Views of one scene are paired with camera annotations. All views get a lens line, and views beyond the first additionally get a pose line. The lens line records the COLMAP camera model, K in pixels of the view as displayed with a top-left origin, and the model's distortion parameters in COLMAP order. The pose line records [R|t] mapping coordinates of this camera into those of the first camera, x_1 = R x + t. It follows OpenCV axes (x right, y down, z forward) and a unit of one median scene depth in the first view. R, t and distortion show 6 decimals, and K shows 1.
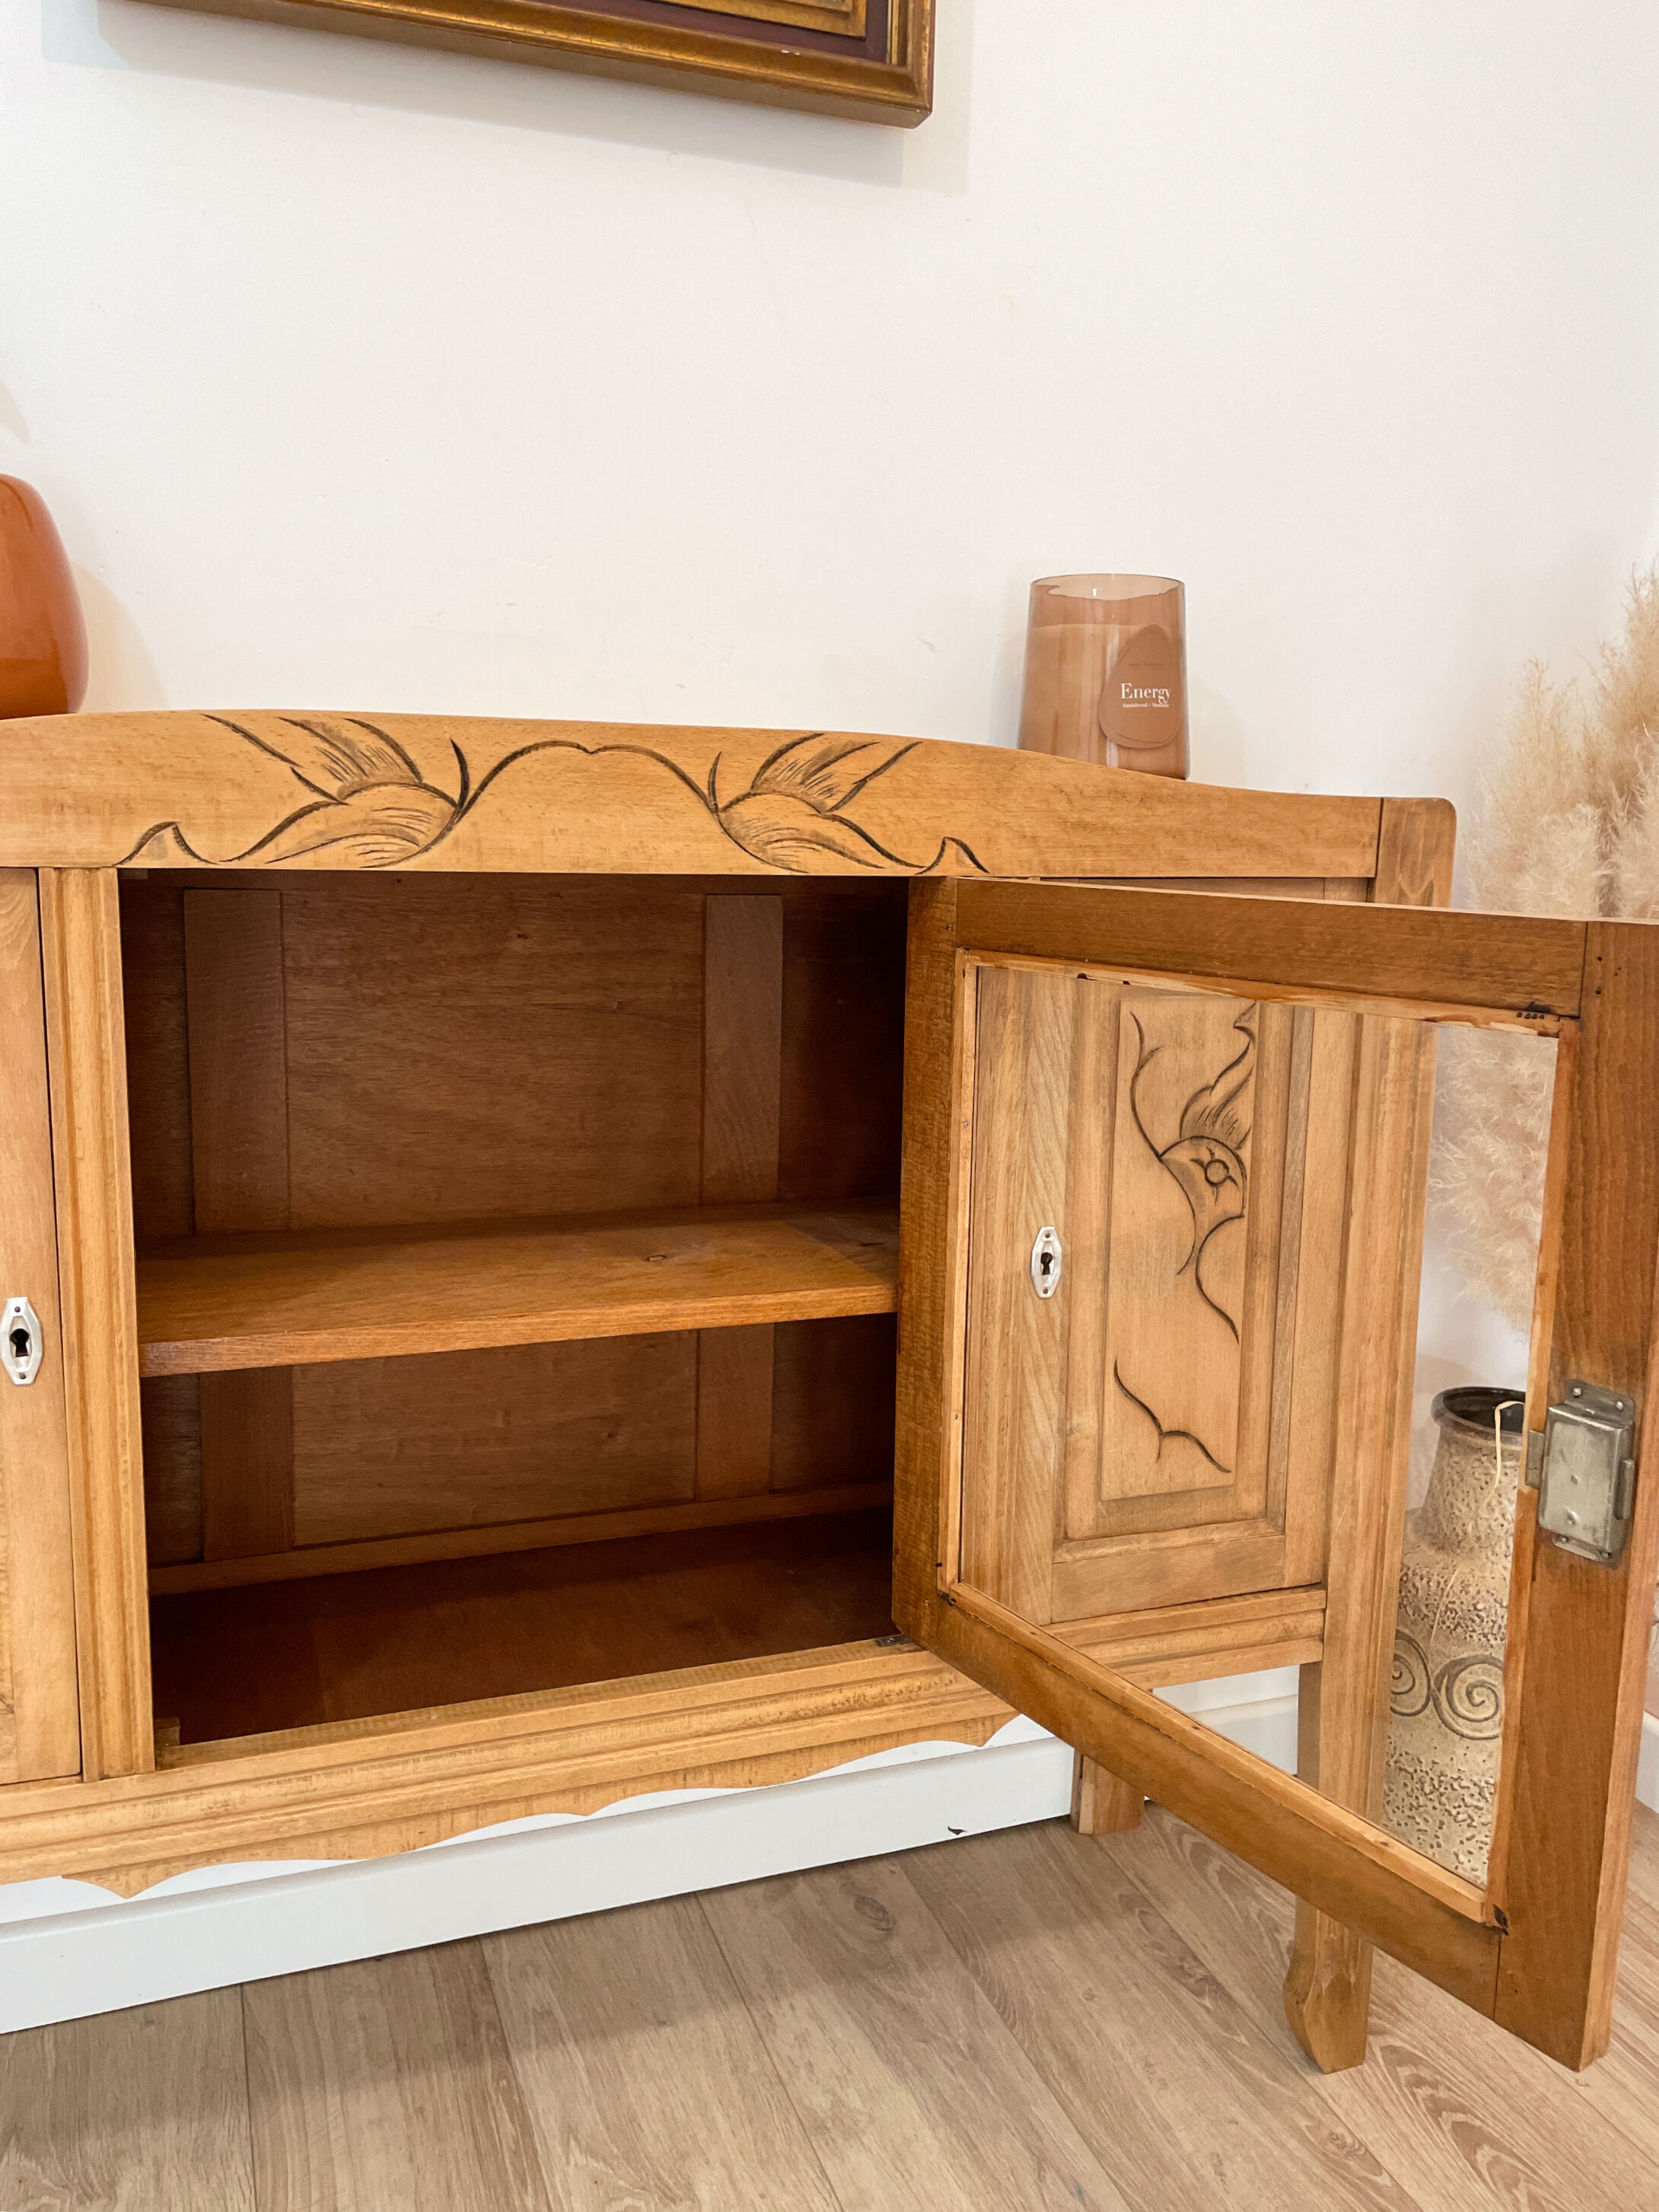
lens RADIAL K [[1725.5, 0, 815.4], [0, 1725.5, 1085.5], [0, 0, 1]] dist [0.090824, -0.128945]
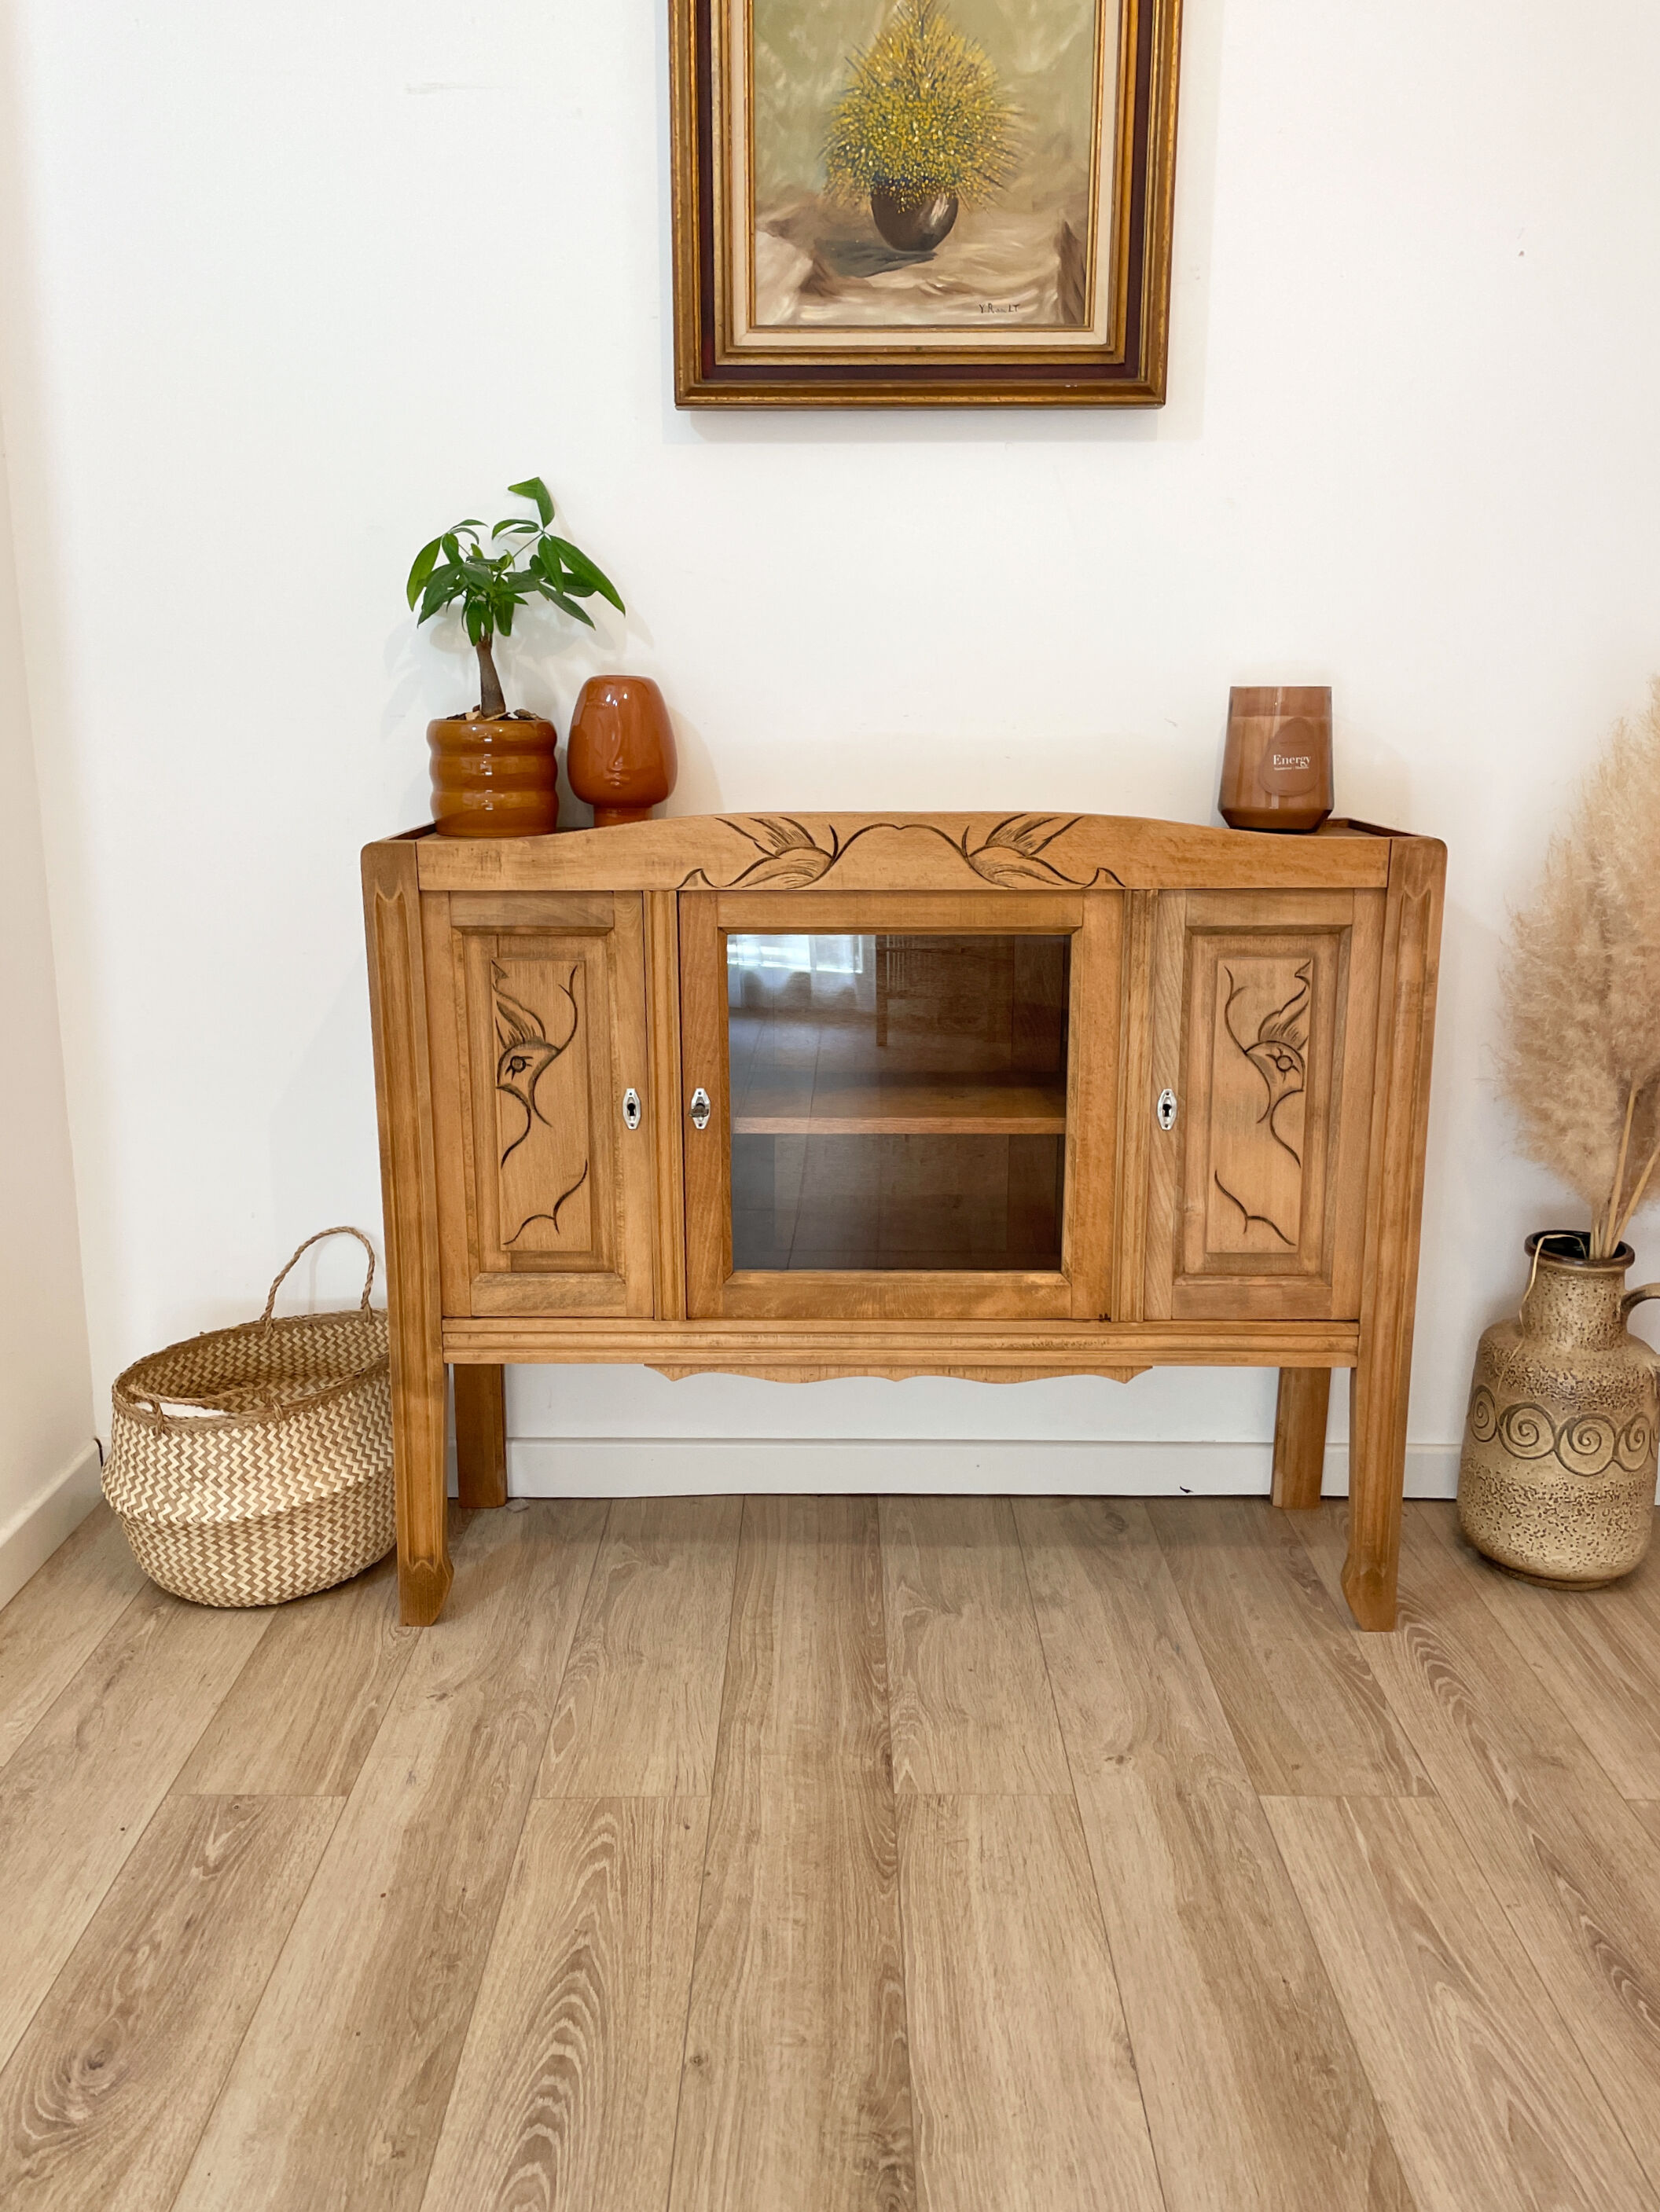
lens RADIAL K [[1794.1, 0, 821.1], [0, 1794.1, 1086.0], [0, 0, 1]] dist [0.095971, -0.137496]
pose [[0.937579, 0.052513, -0.343785, 0.418607], [-0.032705, 0.997467, 0.063171, -0.023324], [0.346232, -0.047984, 0.936921, -0.792098]]
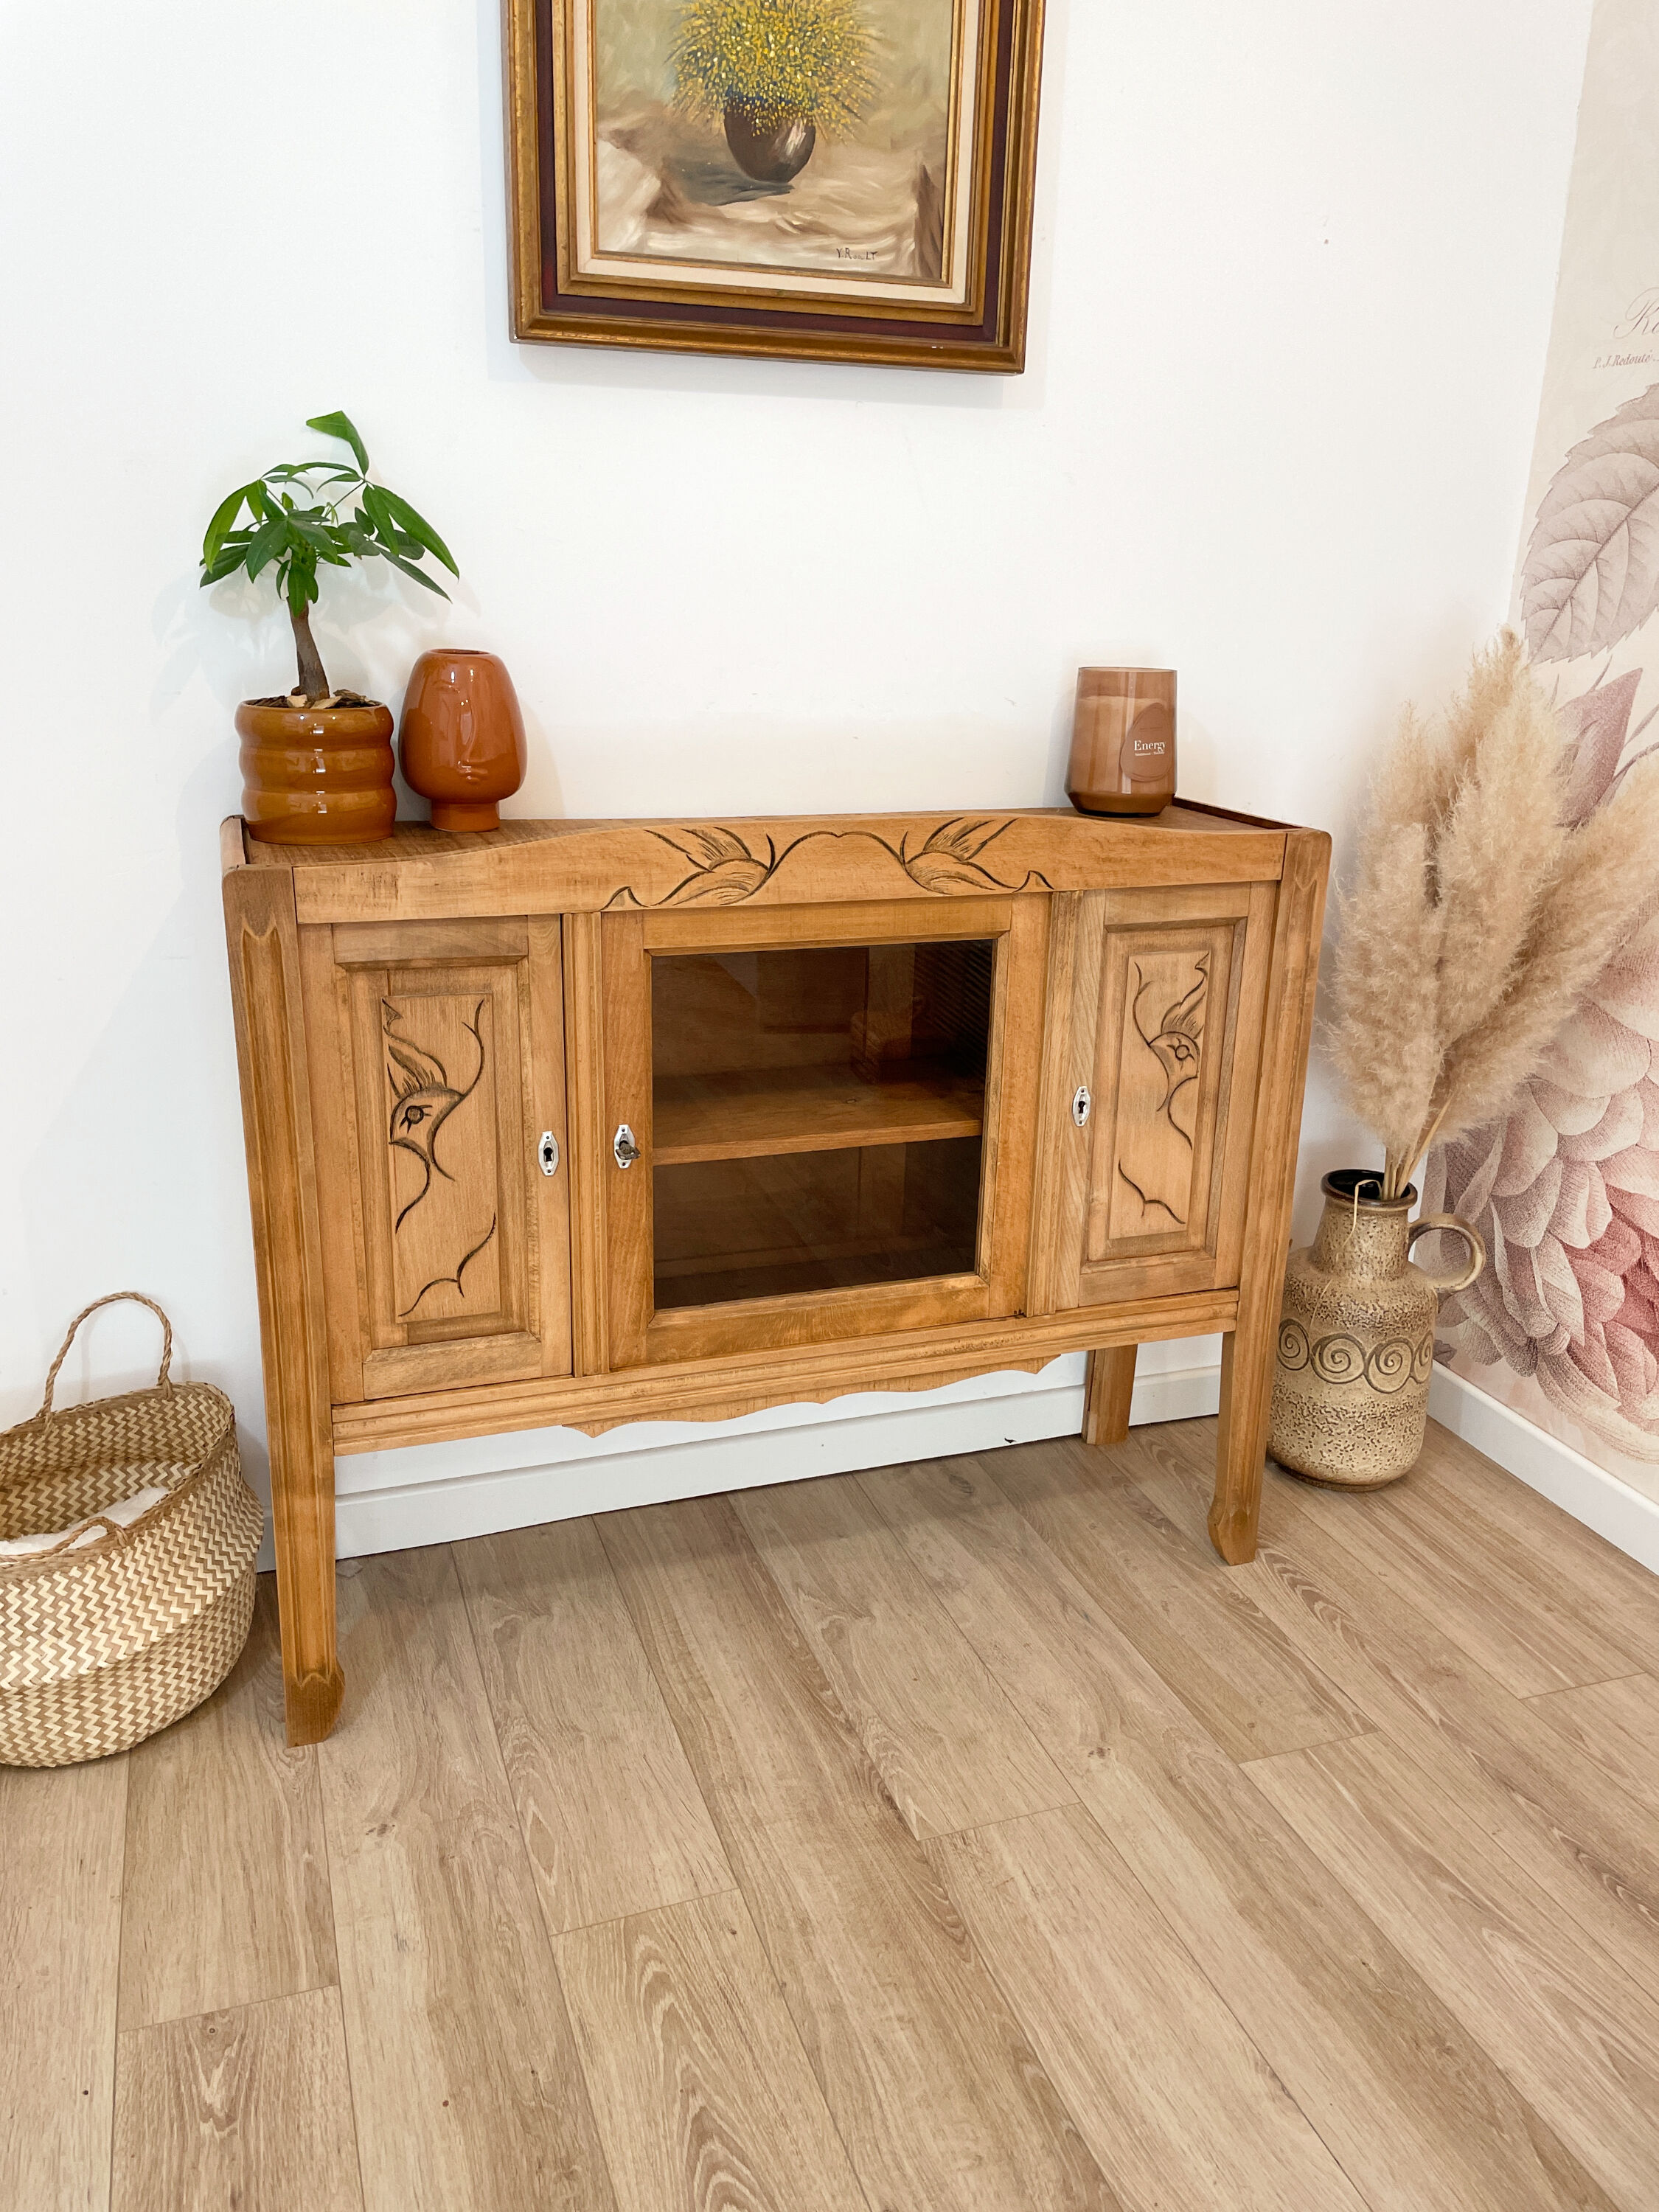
lens RADIAL K [[1683.5, 0, 818.5], [0, 1683.5, 1086.5], [0, 0, 1]] dist [0.087415, -0.119637]
pose [[0.999949, 0.003738, -0.009337, -0.111743], [-0.002384, 0.990003, 0.141028, -0.152389], [0.009771, -0.140998, 0.989962, -0.663285]]
